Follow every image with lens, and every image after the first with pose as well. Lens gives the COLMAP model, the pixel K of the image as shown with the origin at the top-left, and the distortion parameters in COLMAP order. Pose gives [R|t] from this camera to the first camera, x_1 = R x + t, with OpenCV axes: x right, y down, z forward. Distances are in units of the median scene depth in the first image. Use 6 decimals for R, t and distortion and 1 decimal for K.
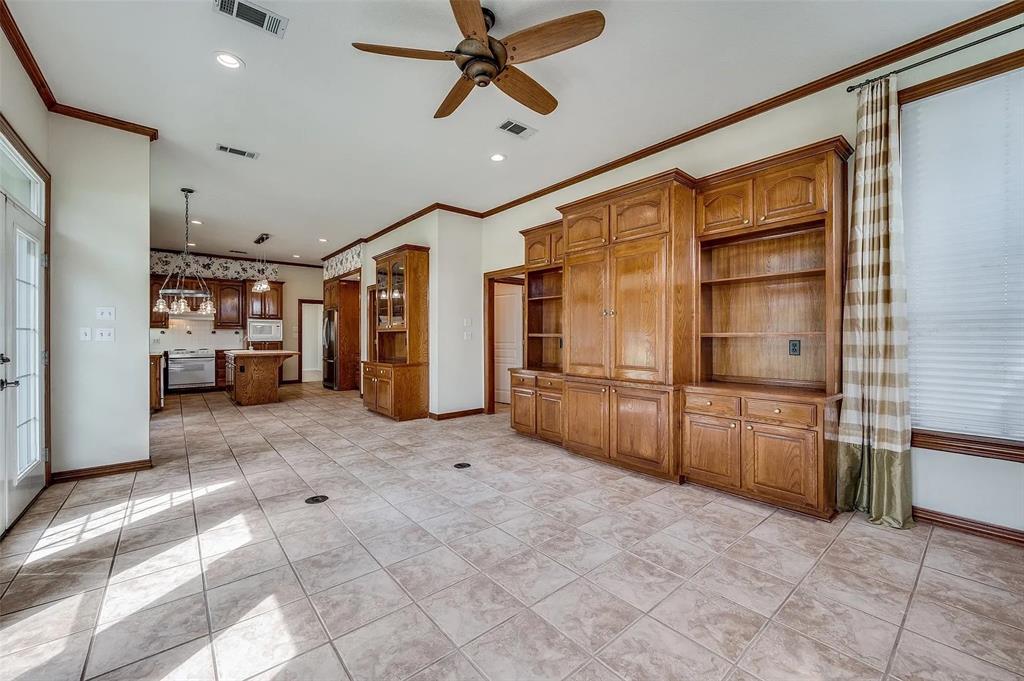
lens RADIAL K [[415.1, 0, 520.1], [0, 415.1, 337.5], [0, 0, 1]] dist [-0.000129, -0.000017]
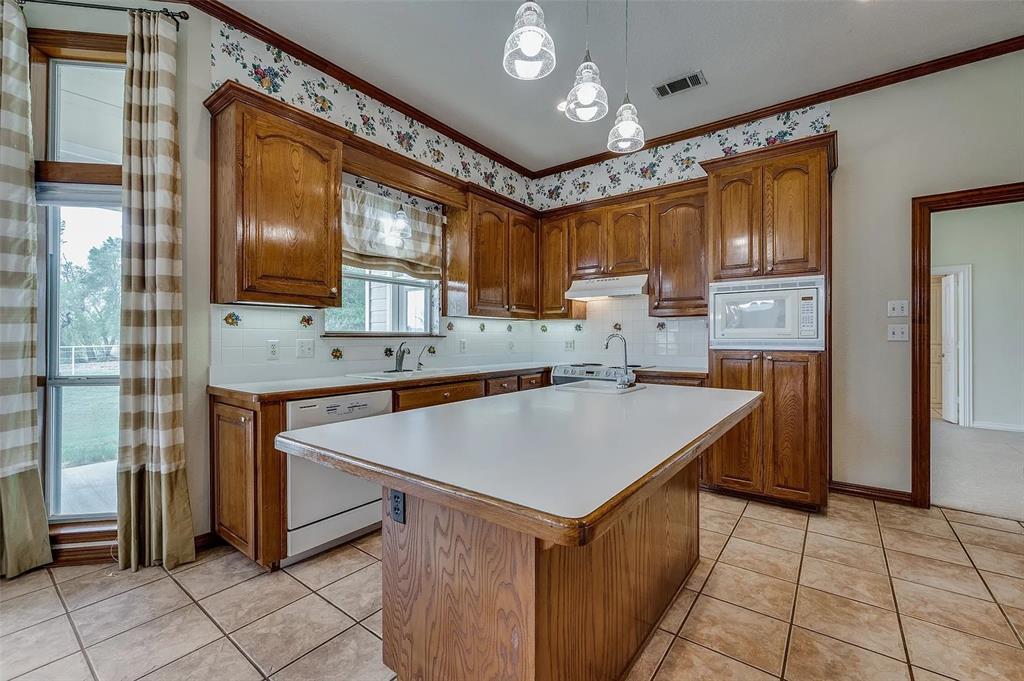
lens RADIAL K [[415.1, 0, 520.1], [0, 415.1, 337.5], [0, 0, 1]] dist [-0.000129, -0.000017]
pose [[0.221270, 0.006512, -0.975191, -0.533435], [-0.002063, 0.999979, 0.006209, -0.004863], [0.975210, 0.000637, 0.221278, 1.129250]]
